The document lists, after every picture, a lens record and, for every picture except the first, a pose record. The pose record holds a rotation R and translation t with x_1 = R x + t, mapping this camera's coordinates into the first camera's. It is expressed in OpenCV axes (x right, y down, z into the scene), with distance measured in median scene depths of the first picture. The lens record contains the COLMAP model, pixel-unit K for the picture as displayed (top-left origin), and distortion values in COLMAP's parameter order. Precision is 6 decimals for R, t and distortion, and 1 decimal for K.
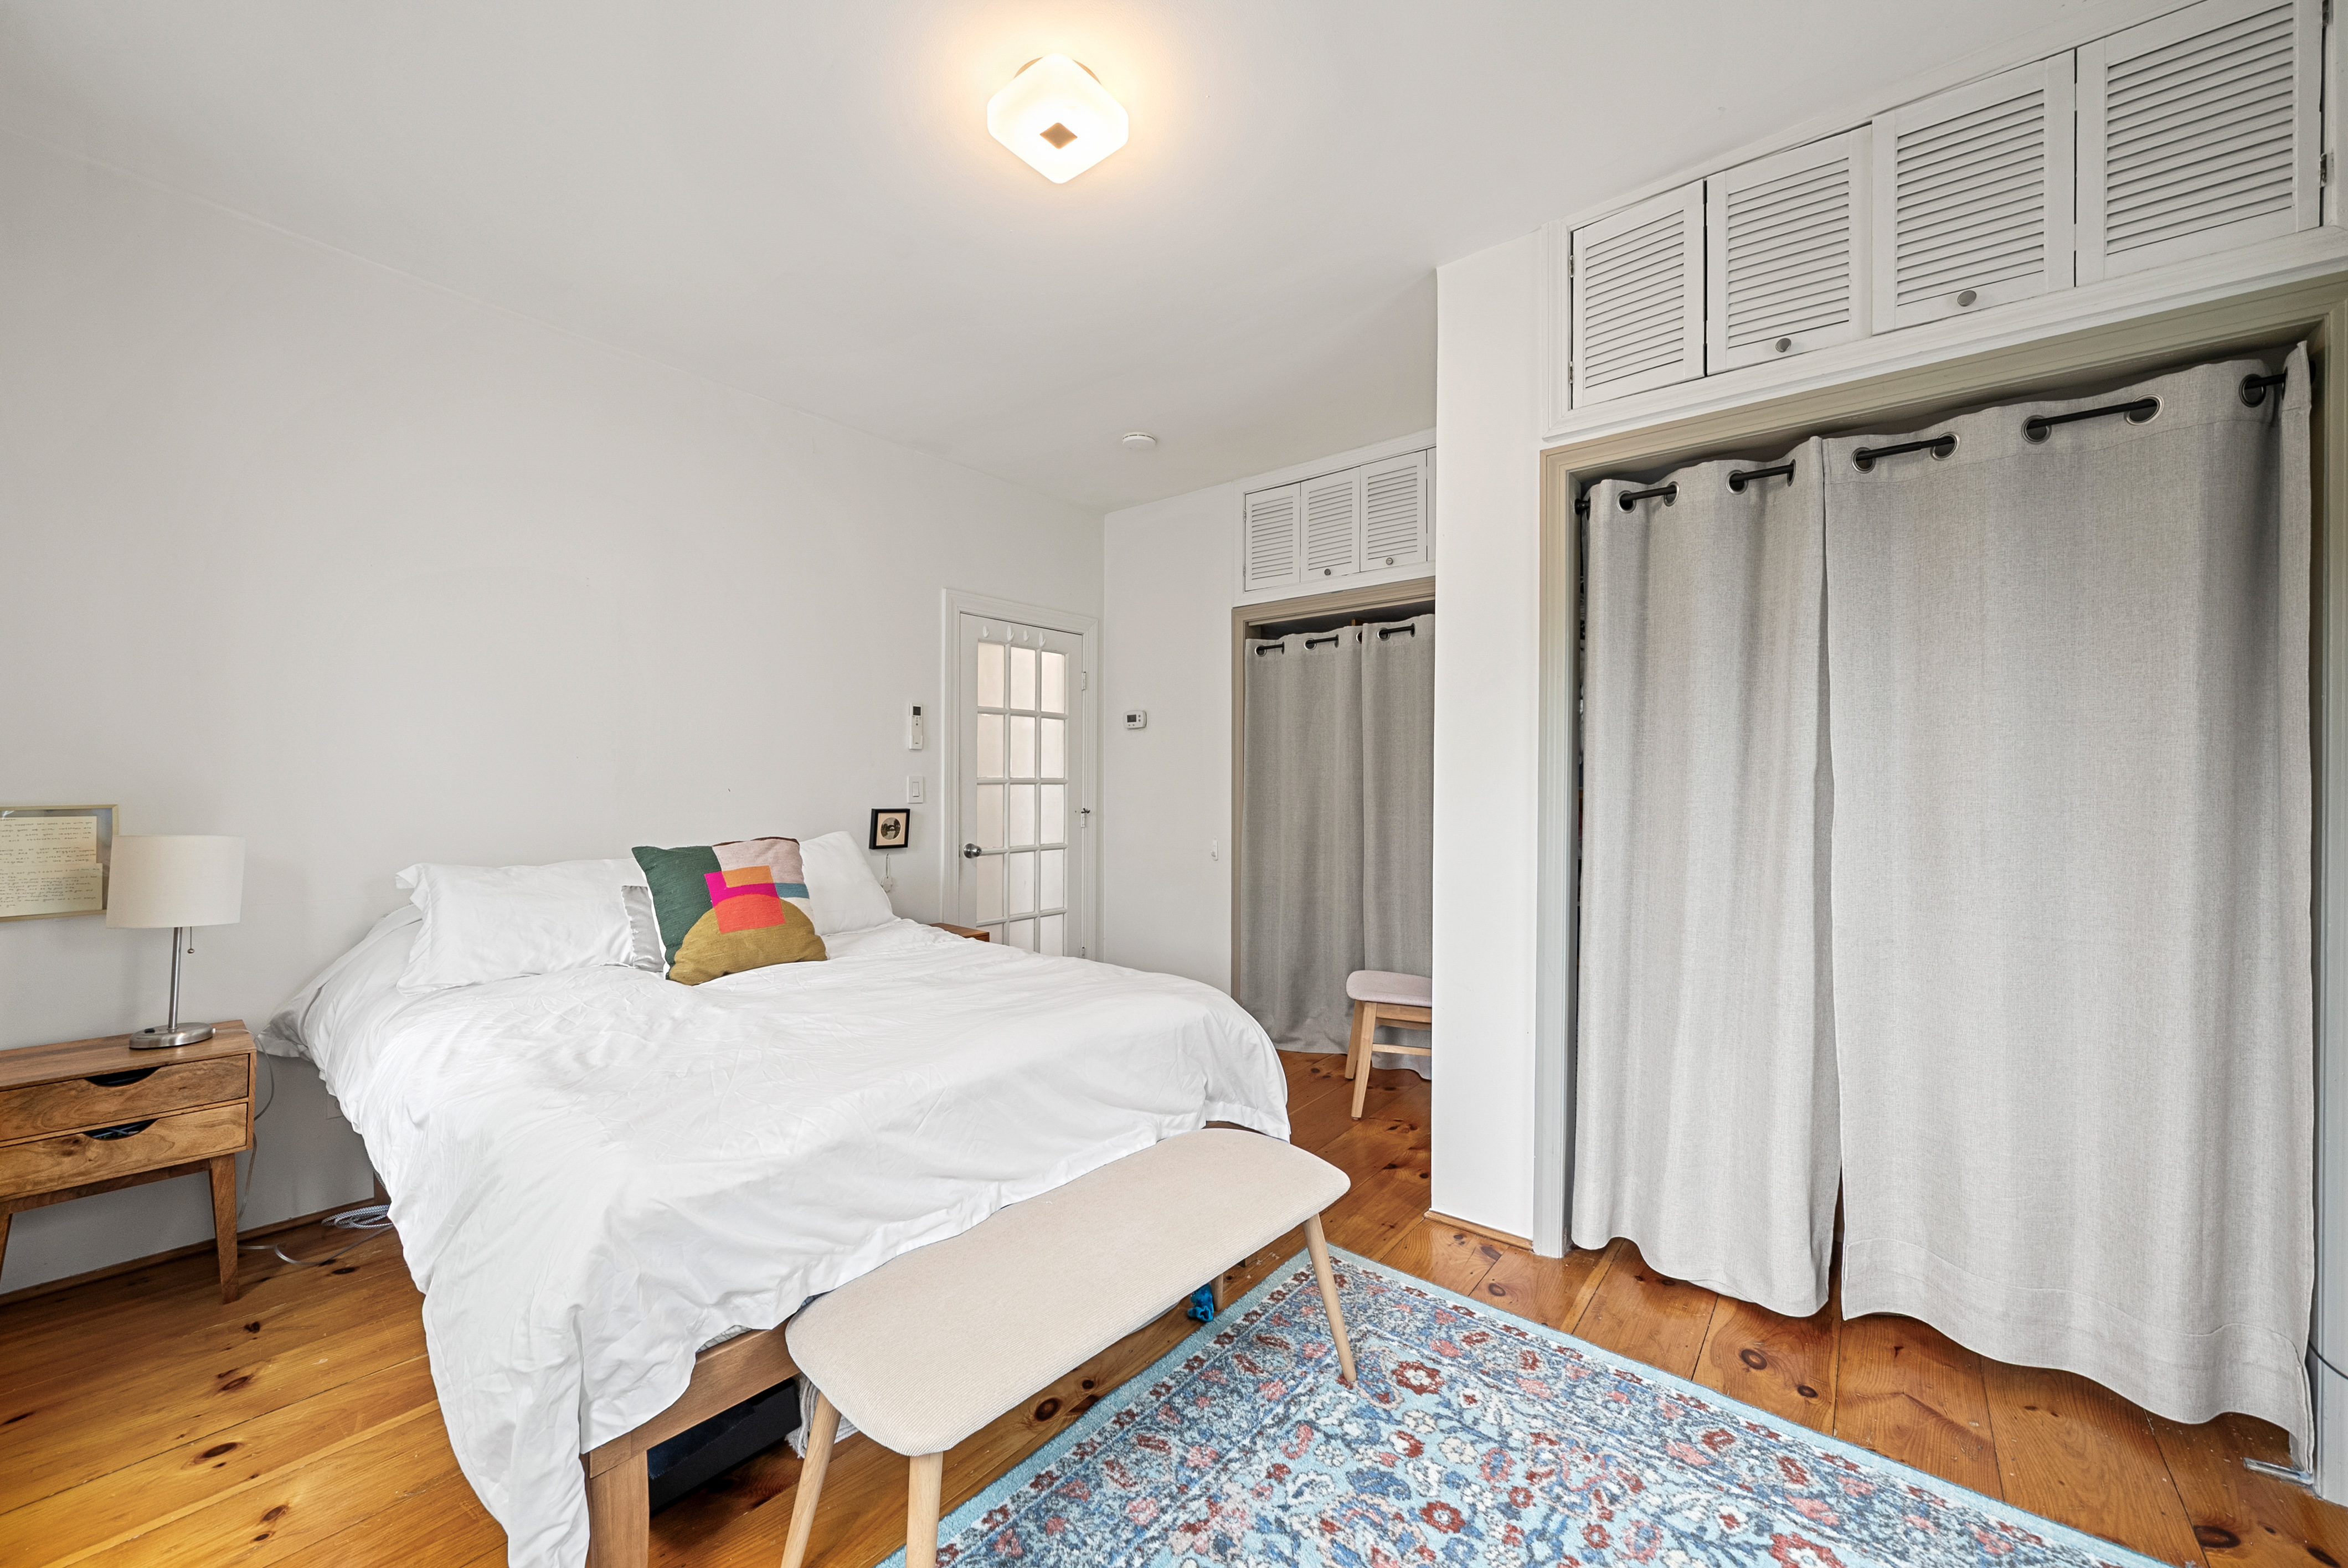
lens RADIAL K [[835.0, 0, 1174.0], [0, 835.0, 784.0], [0, 0, 1]] dist [0.000118, 0.000054]
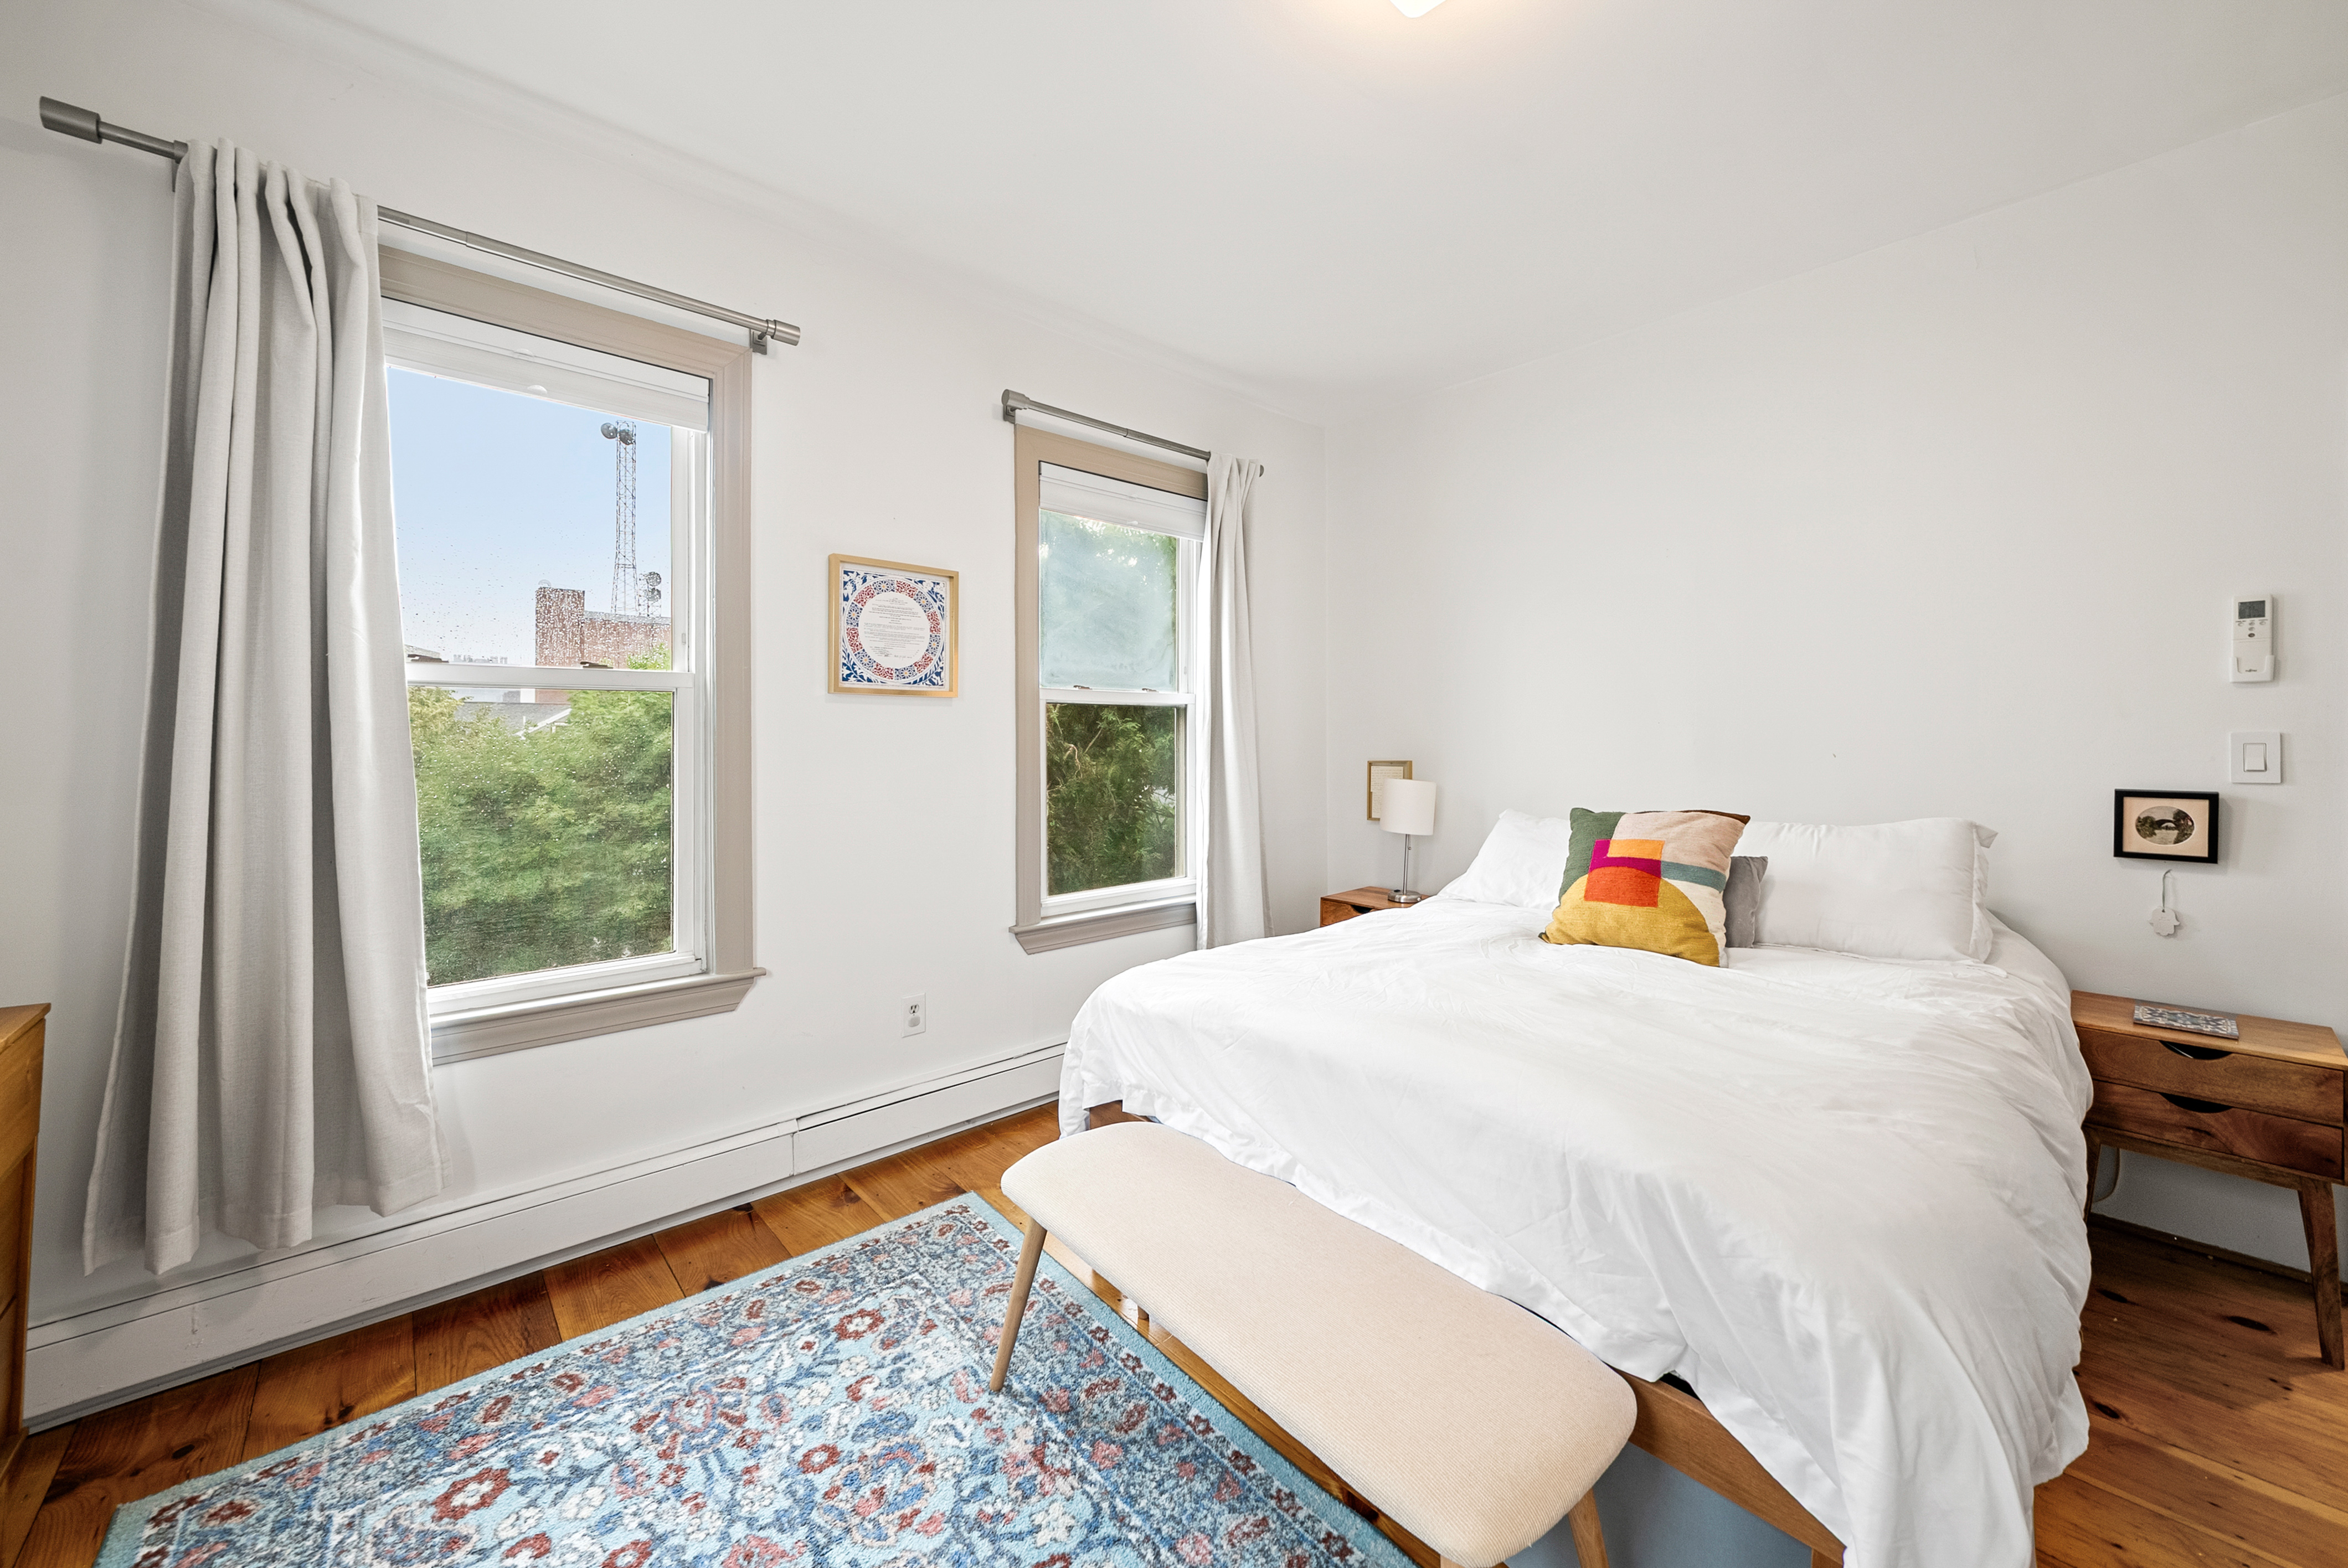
lens RADIAL K [[868.4, 0, 1167.5], [0, 868.4, 732.9], [0, 0, 1]] dist [0.000742, 0.000051]
pose [[-0.125689, -0.016943, -0.991925, 0.823763], [0.002420, 0.999846, -0.017385, -0.003305], [0.992067, -0.004586, -0.125628, 0.977127]]
